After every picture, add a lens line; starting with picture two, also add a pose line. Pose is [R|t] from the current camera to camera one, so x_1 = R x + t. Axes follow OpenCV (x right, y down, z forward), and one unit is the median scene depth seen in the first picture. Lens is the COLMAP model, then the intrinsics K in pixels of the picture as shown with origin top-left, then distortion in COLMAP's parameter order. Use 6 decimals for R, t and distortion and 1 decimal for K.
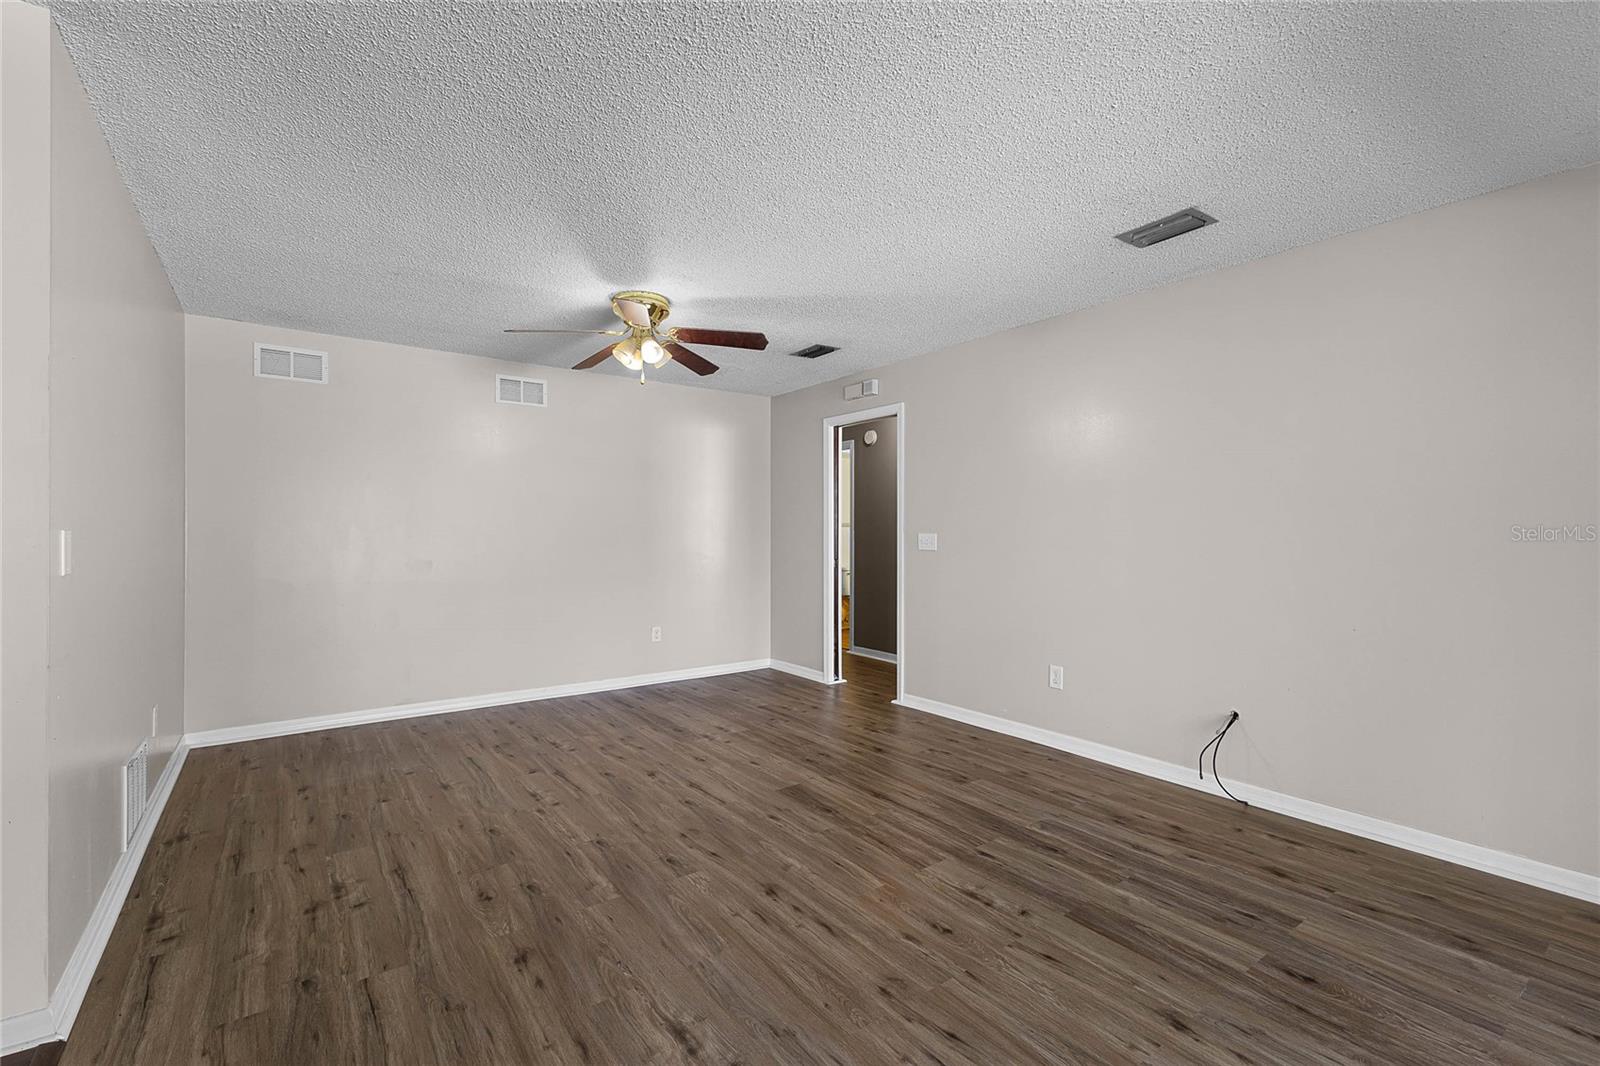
lens RADIAL K [[692.2, 0, 802.1], [0, 692.2, 535.5], [0, 0, 1]] dist [0.010524, 0.000269]
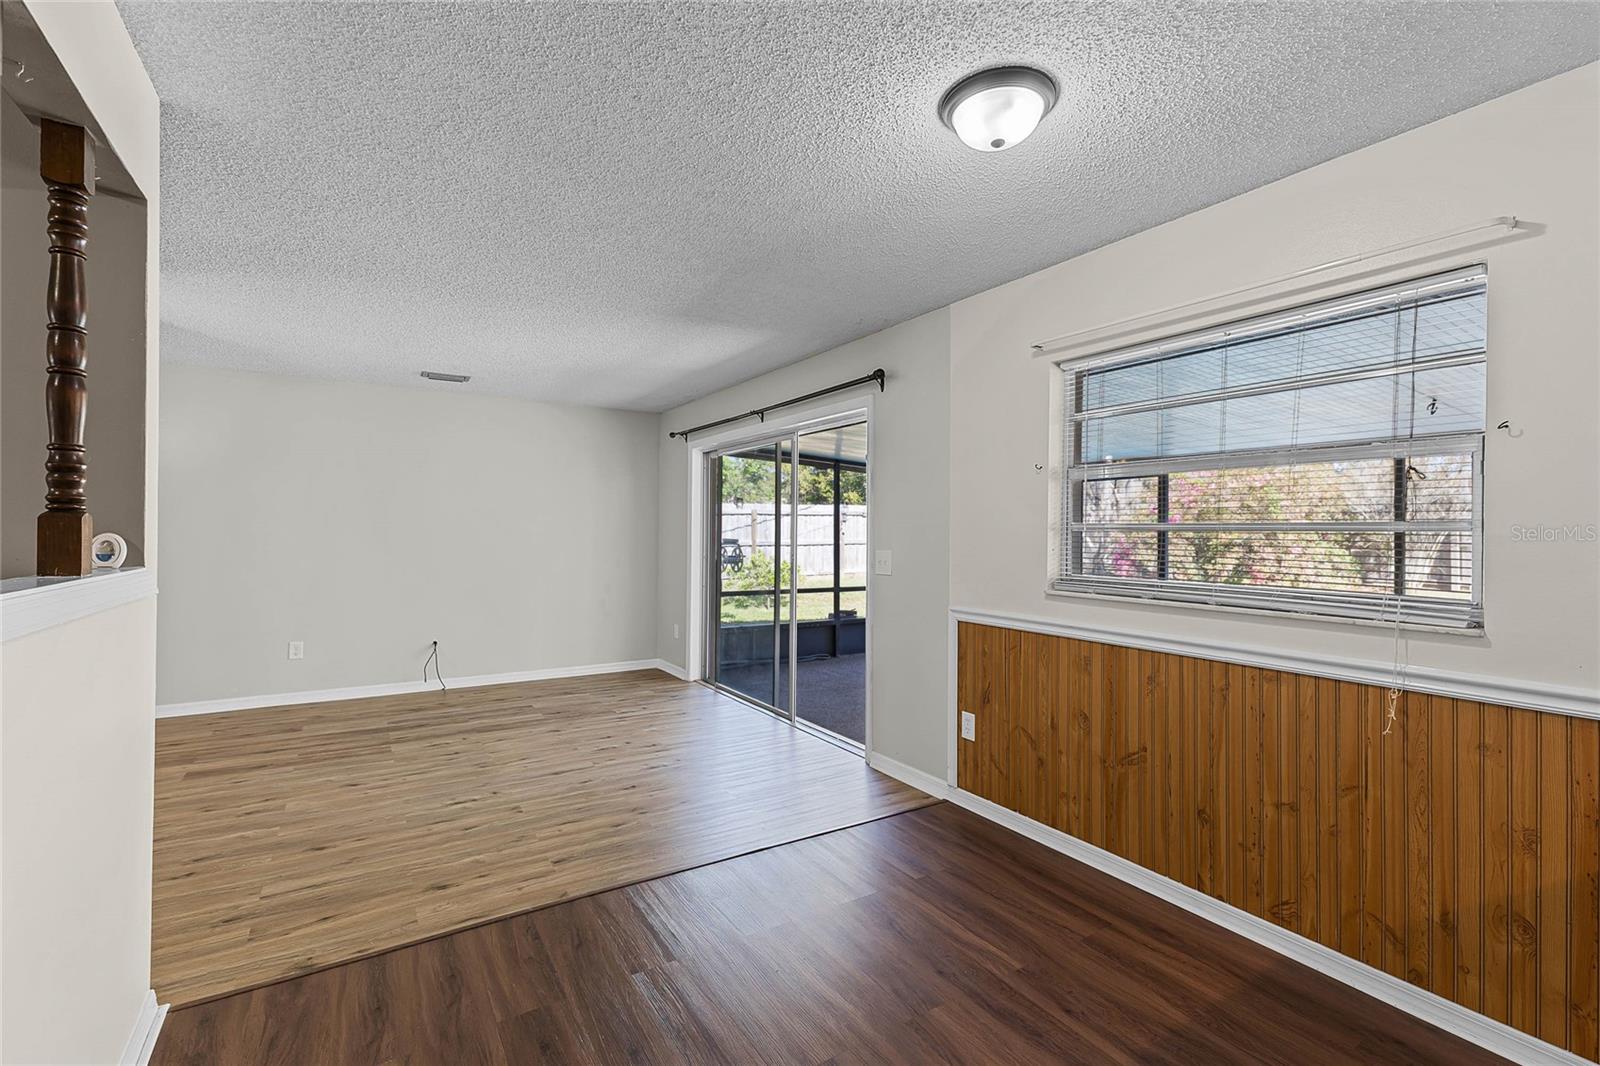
lens RADIAL K [[692.2, 0, 801.2], [0, 692.2, 535.2], [0, 0, 1]] dist [0.010524, 0.000269]
pose [[0.072608, -0.006338, 0.997340, -1.574723], [-0.004768, 0.999966, 0.006702, -0.051257], [-0.997349, -0.005242, 0.072575, -0.088778]]
